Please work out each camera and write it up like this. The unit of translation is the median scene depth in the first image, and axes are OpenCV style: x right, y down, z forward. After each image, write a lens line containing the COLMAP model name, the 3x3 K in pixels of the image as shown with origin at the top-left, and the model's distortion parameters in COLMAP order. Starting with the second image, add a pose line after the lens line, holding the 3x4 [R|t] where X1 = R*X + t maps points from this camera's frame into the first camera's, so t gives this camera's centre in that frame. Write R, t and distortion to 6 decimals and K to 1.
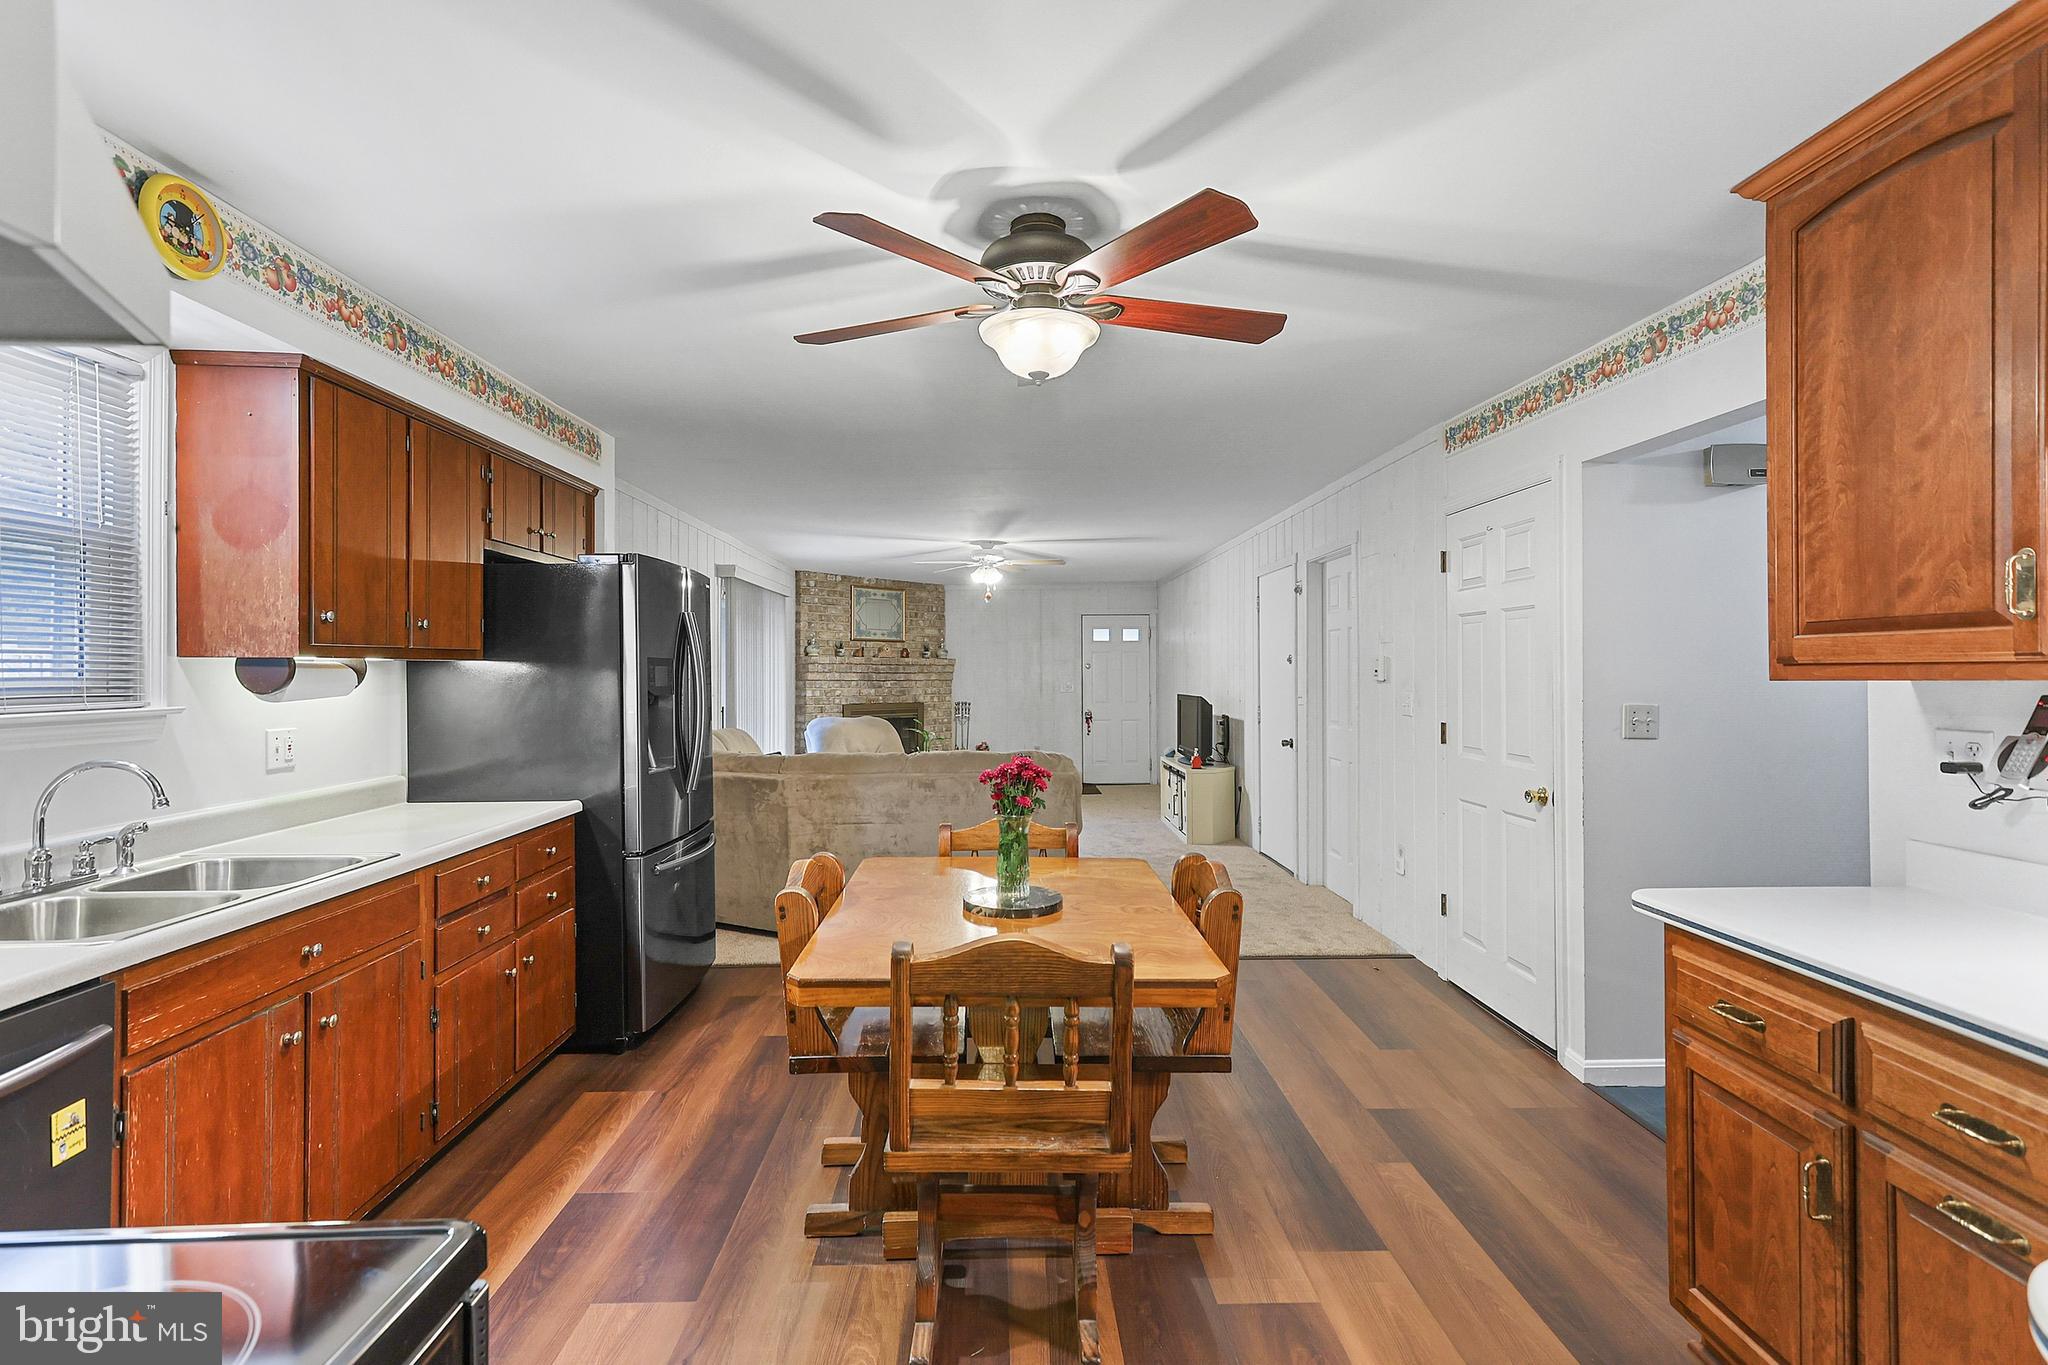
lens RADIAL K [[990.9, 0, 1020.9], [0, 990.9, 659.8], [0, 0, 1]] dist [0.000034, 0.000950]
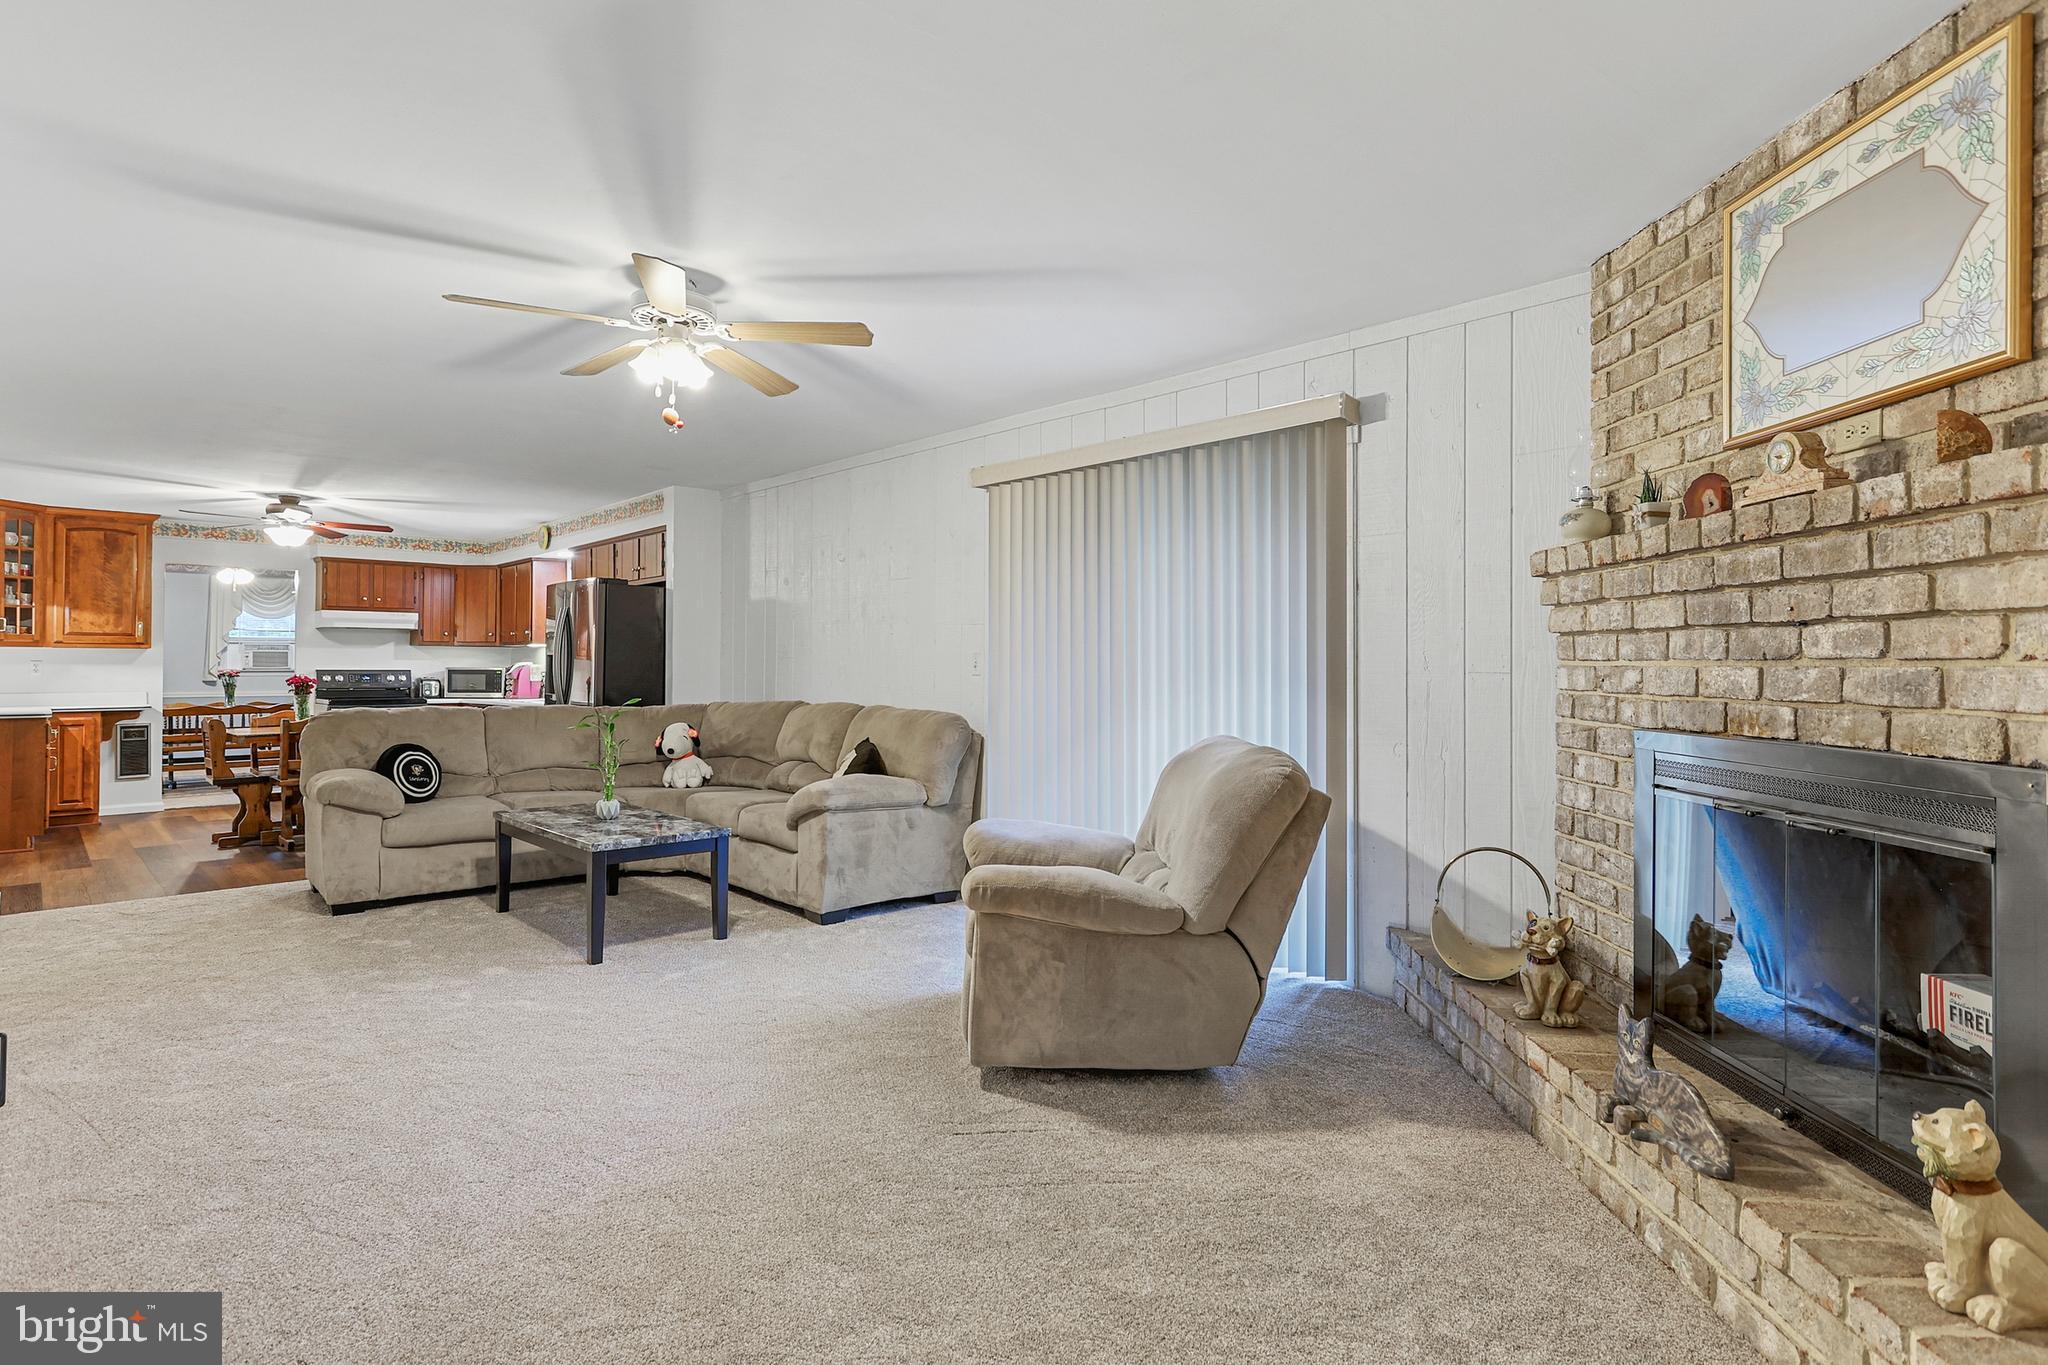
lens RADIAL K [[1009.3, 0, 1009.2], [0, 1009.3, 676.6], [0, 0, 1]] dist [0.001481, 0.001068]
pose [[-0.745828, 0.002257, -0.666135, 0.099490], [0.002537, 0.999997, 0.000547, 0.029650], [0.666134, -0.001282, -0.745831, 1.004890]]
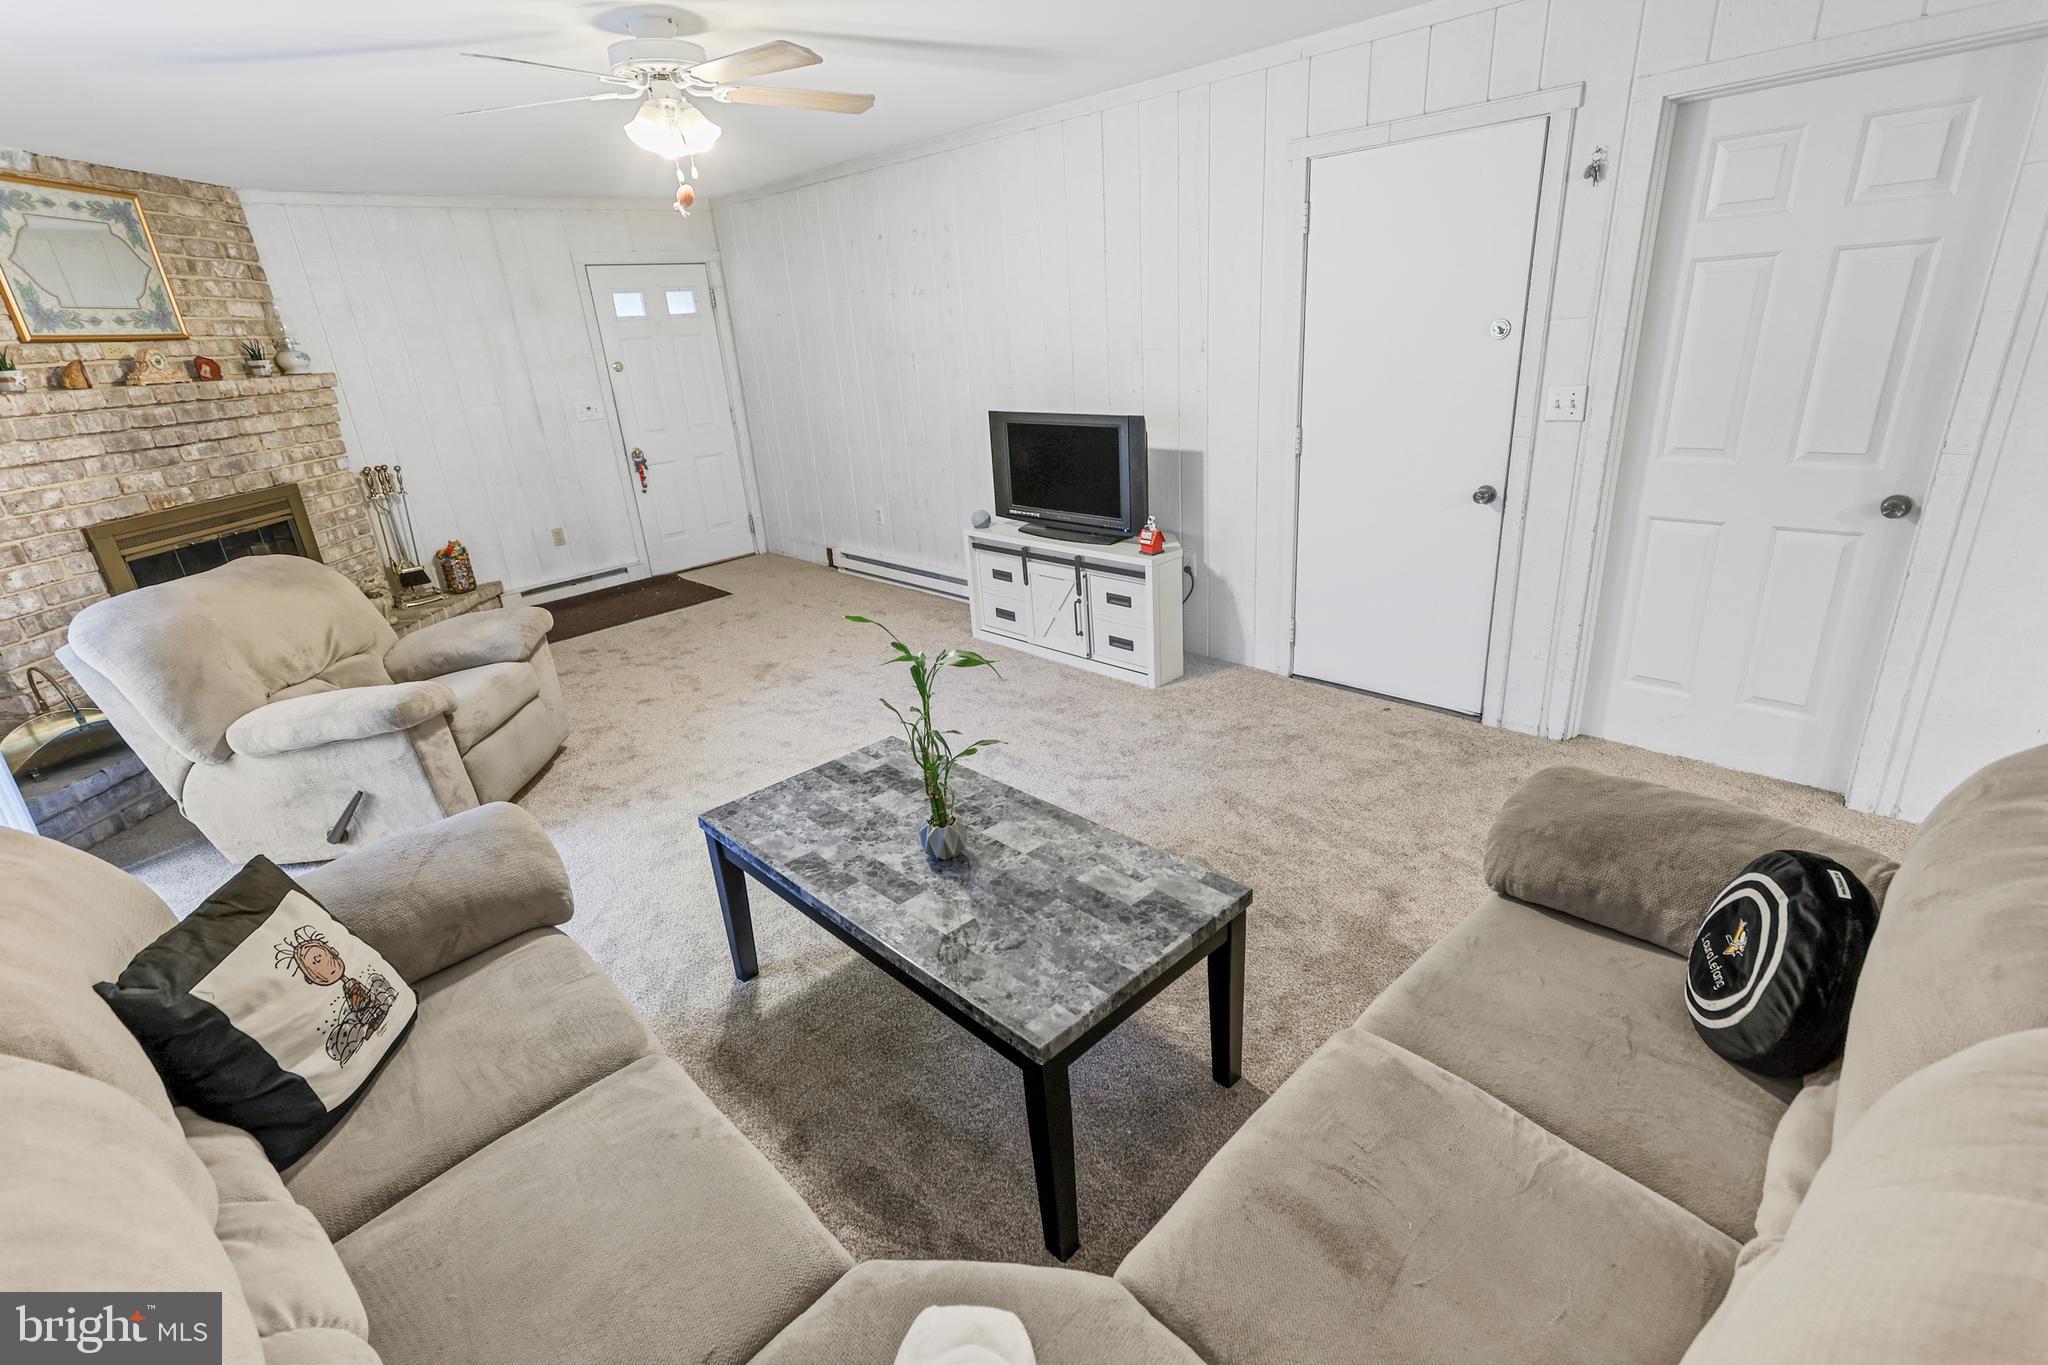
lens RADIAL K [[957.5, 0, 1024.0], [0, 957.5, 682.5], [0, 0, 1]] dist [0.023749, 0.000053]
pose [[0.737349, -0.285556, 0.612188, -0.149056], [0.057180, 0.929390, 0.364644, -0.013594], [-0.673088, -0.233865, 0.701612, 0.453288]]
